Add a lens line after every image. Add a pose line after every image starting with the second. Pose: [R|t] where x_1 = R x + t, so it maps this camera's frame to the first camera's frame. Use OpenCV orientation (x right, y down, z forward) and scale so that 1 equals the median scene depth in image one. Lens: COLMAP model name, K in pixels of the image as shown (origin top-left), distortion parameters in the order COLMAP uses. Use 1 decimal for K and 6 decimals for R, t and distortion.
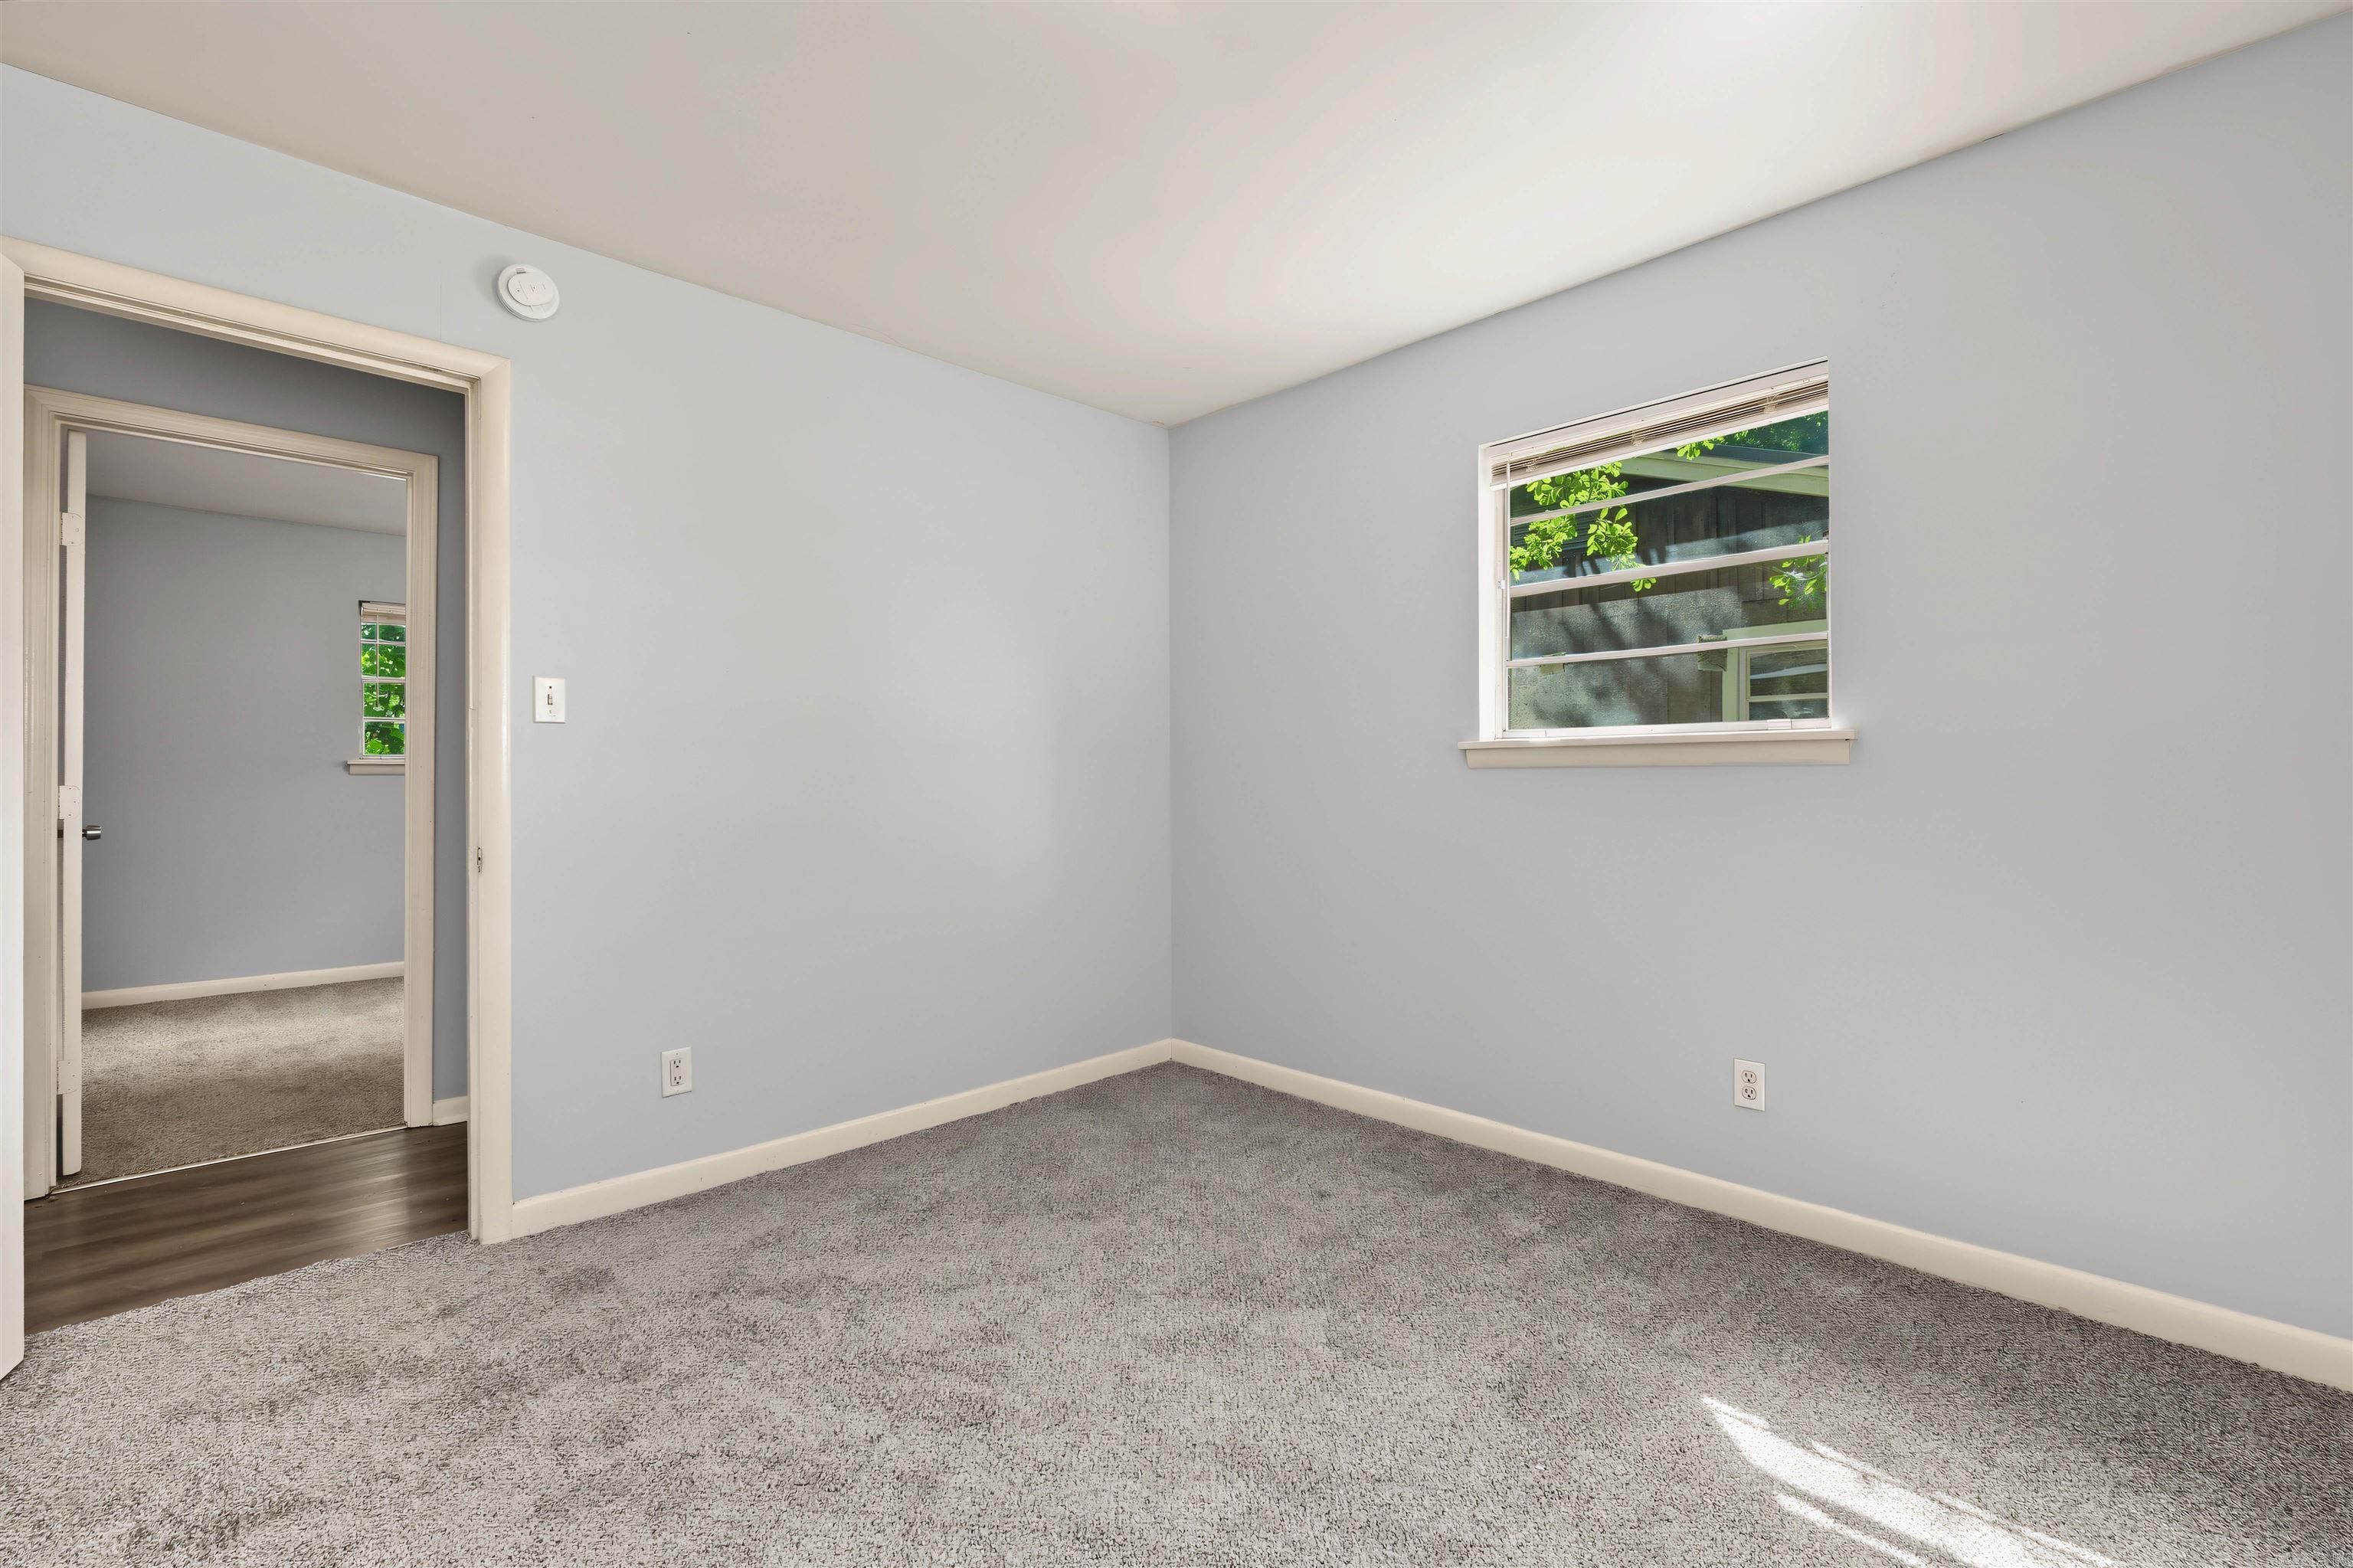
lens RADIAL K [[1034.7, 0, 1195.4], [0, 1034.7, 772.8], [0, 0, 1]] dist [0.001750, -0.001579]
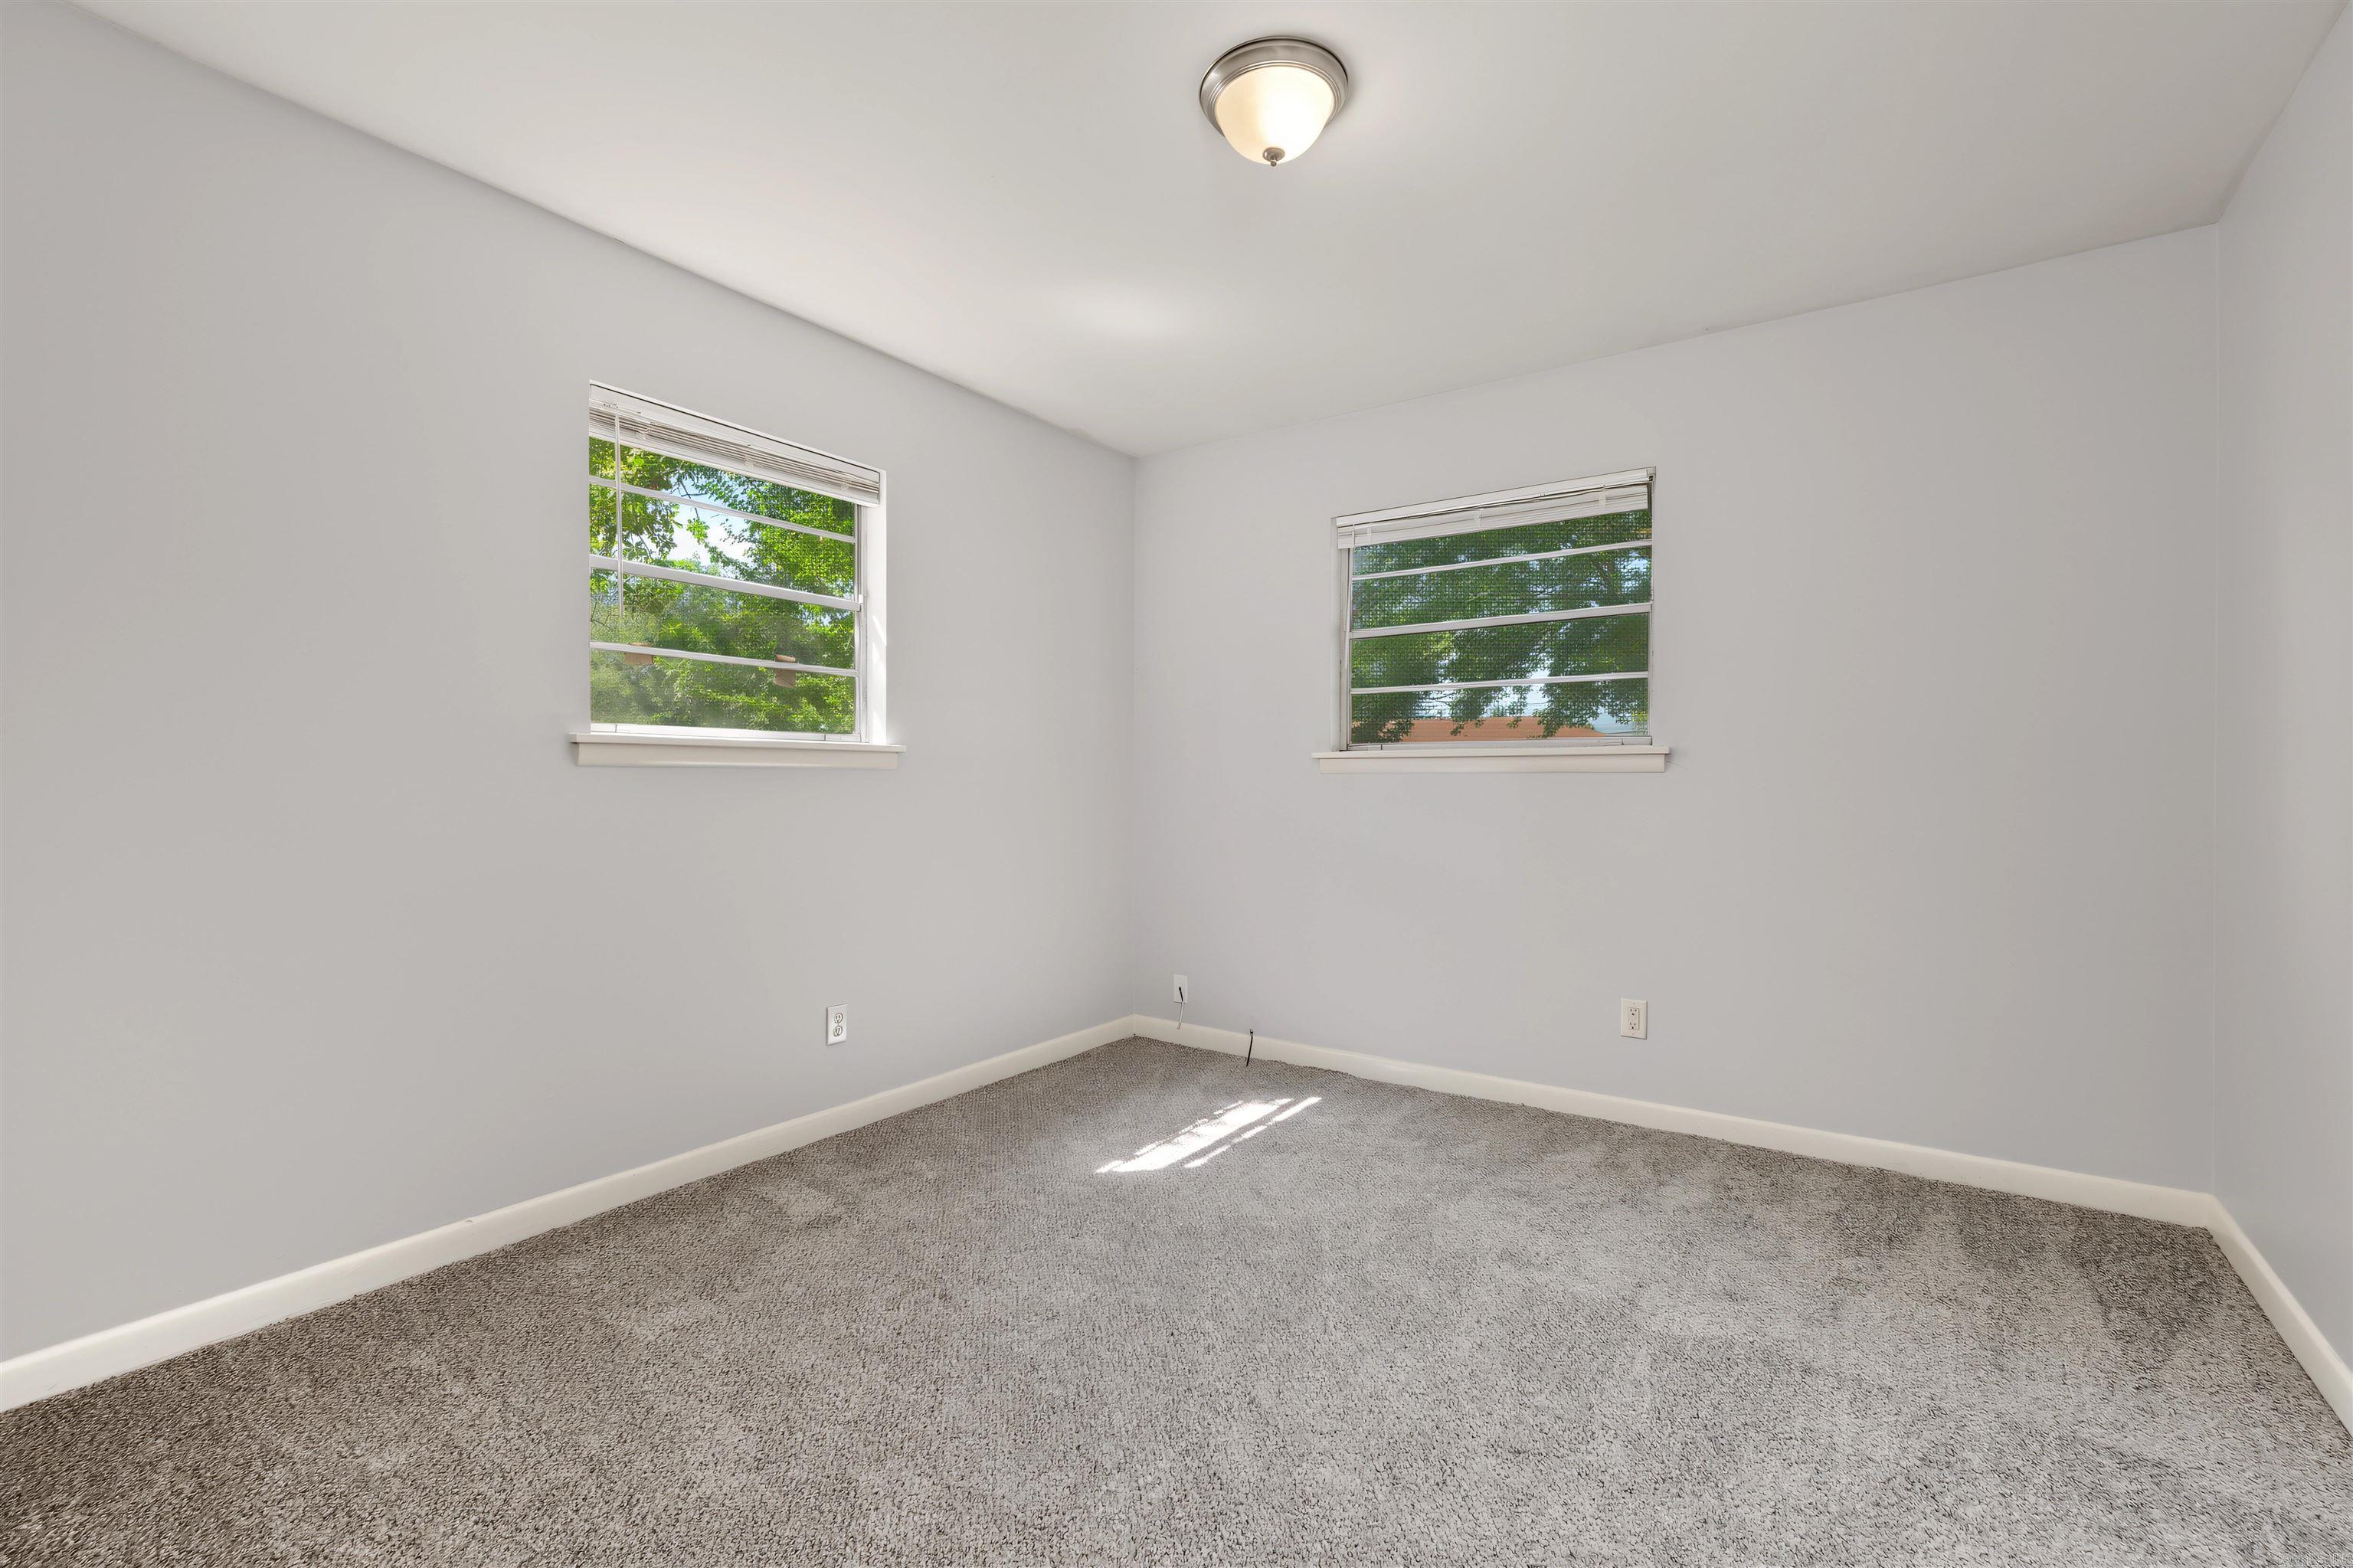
lens RADIAL K [[1034.7, 0, 1152.4], [0, 1034.7, 770.2], [0, 0, 1]] dist [0.001750, -0.001579]
pose [[-0.179004, 0.008854, 0.983809, -0.928258], [-0.002843, 0.999951, -0.009517, 0.009359], [-0.983844, -0.004501, -0.178970, 1.042631]]
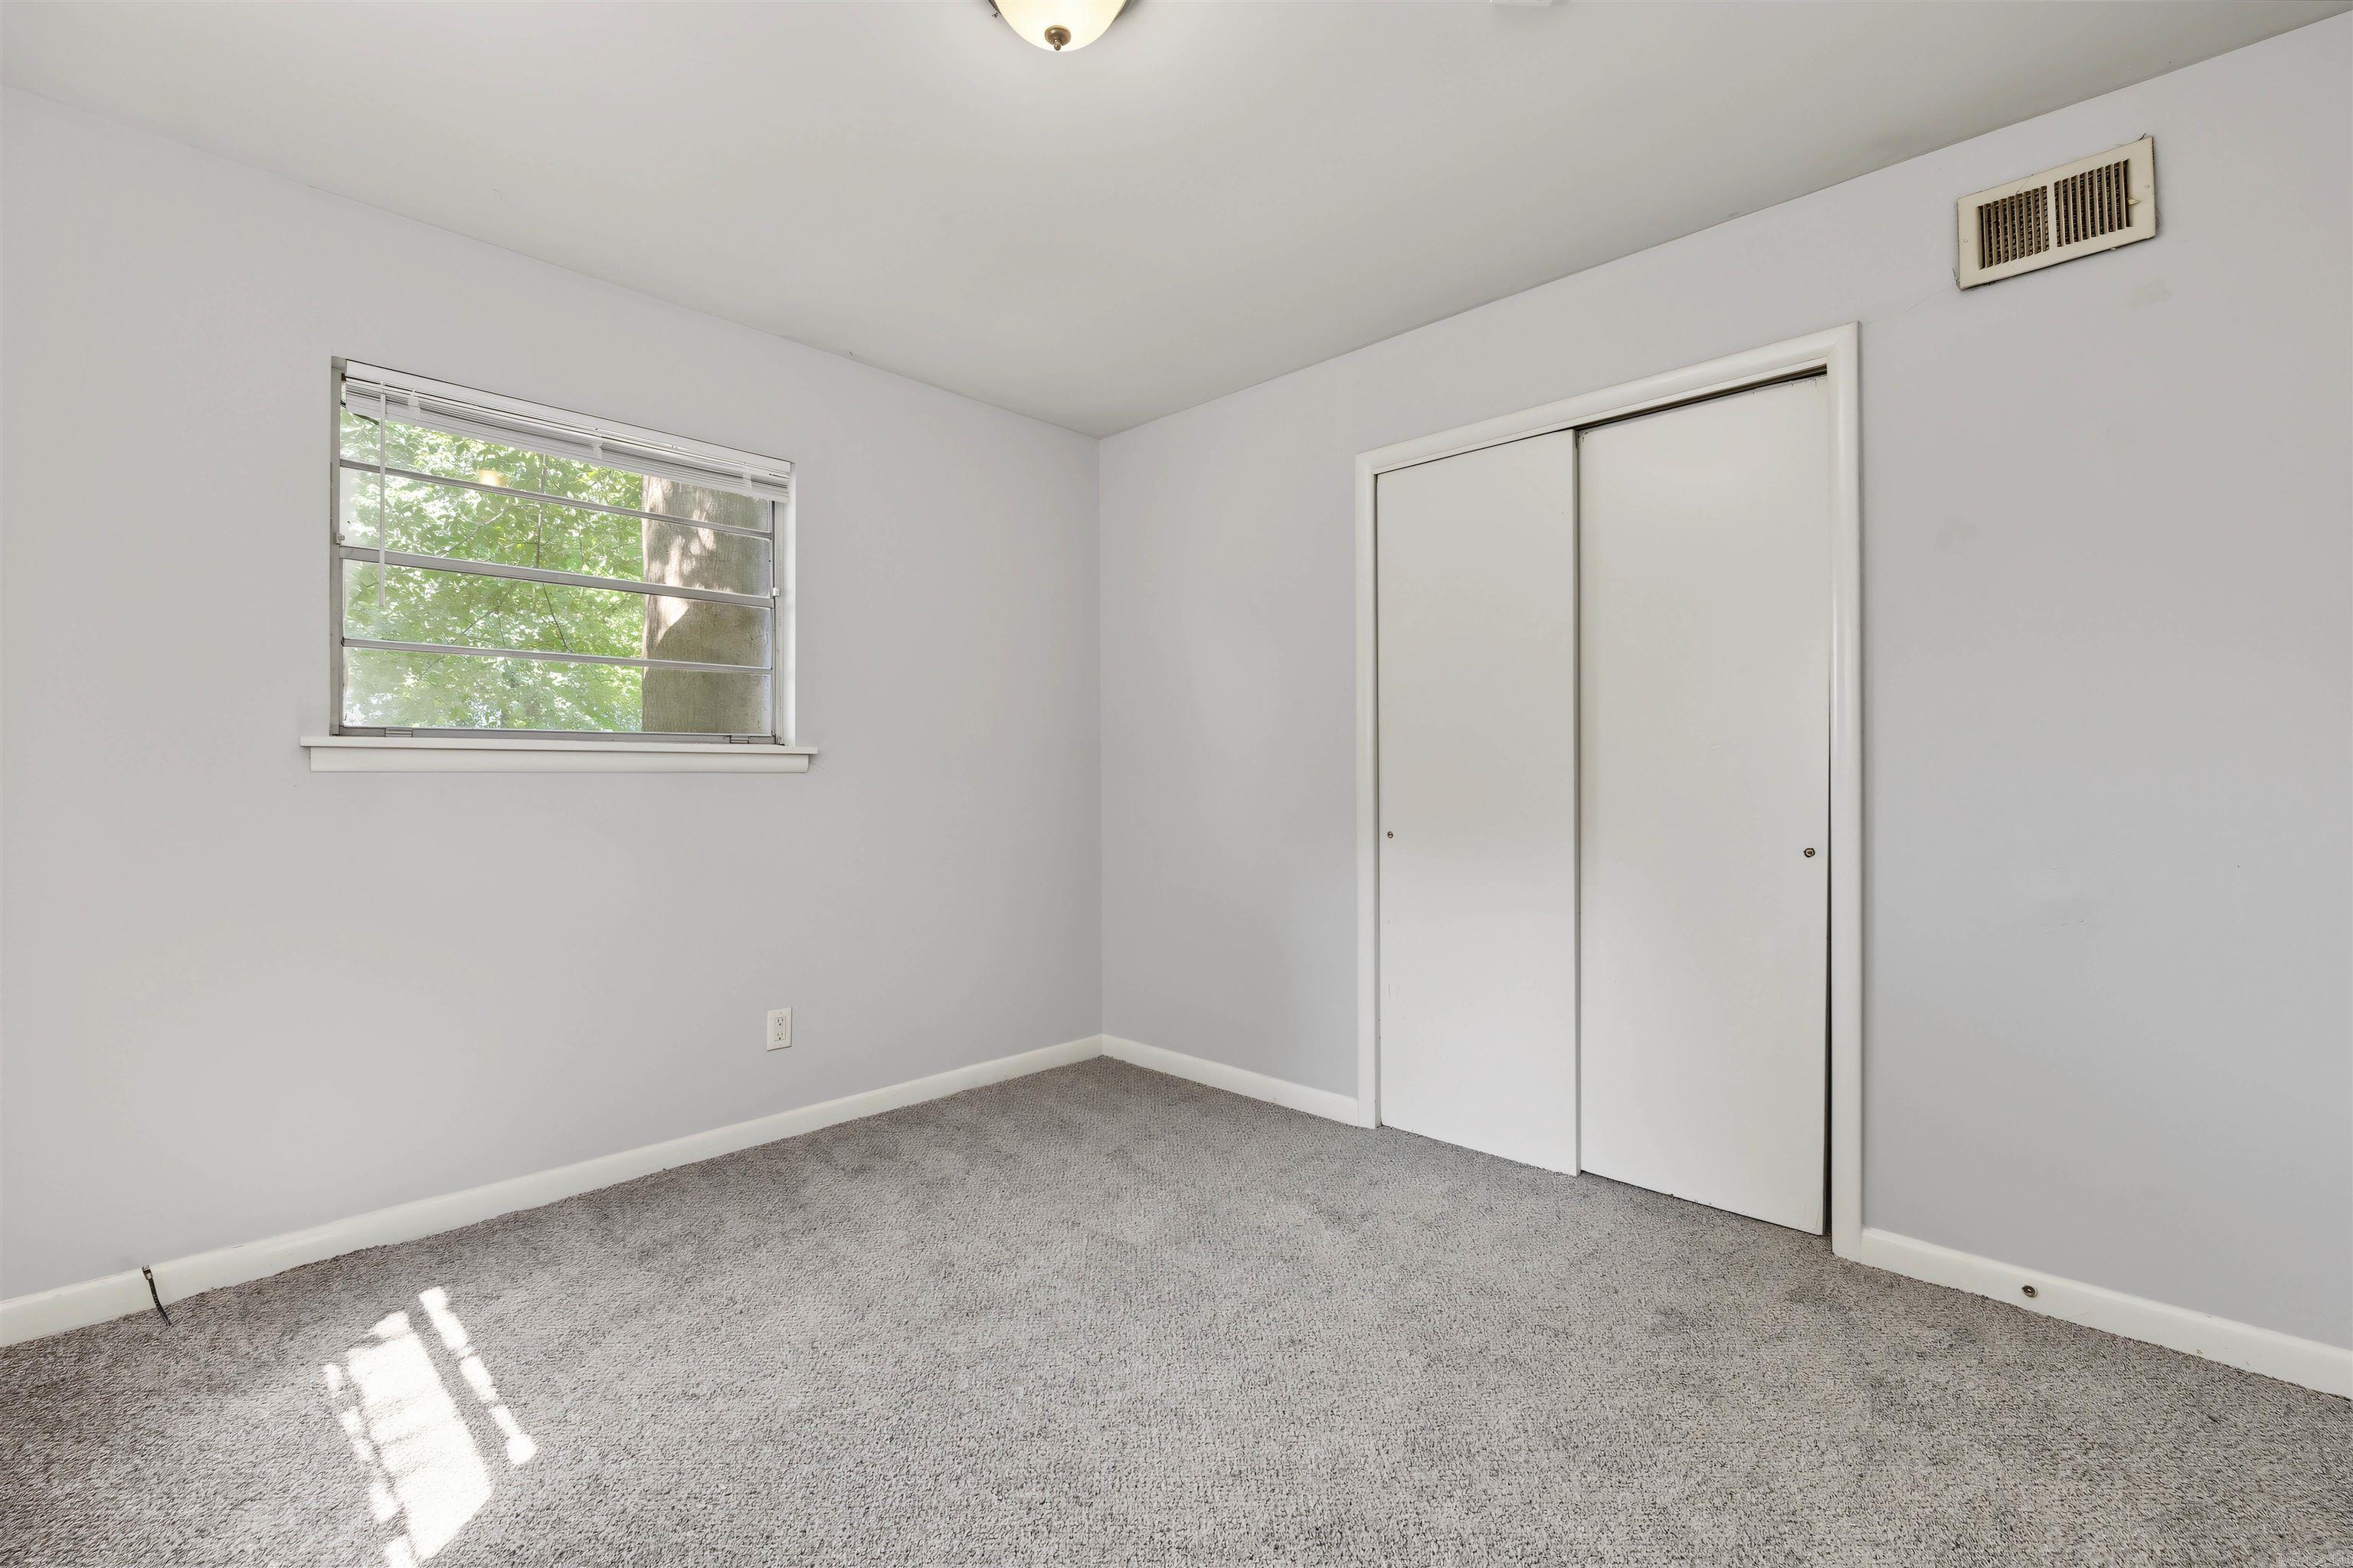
lens RADIAL K [[1034.7, 0, 1175.4], [0, 1034.7, 781.5], [0, 0, 1]] dist [0.001750, -0.001579]
pose [[-0.998827, 0.004544, -0.048212, -0.205045], [0.004515, 0.999990, 0.000714, 0.010362], [0.048215, 0.000496, -0.998837, 1.464095]]
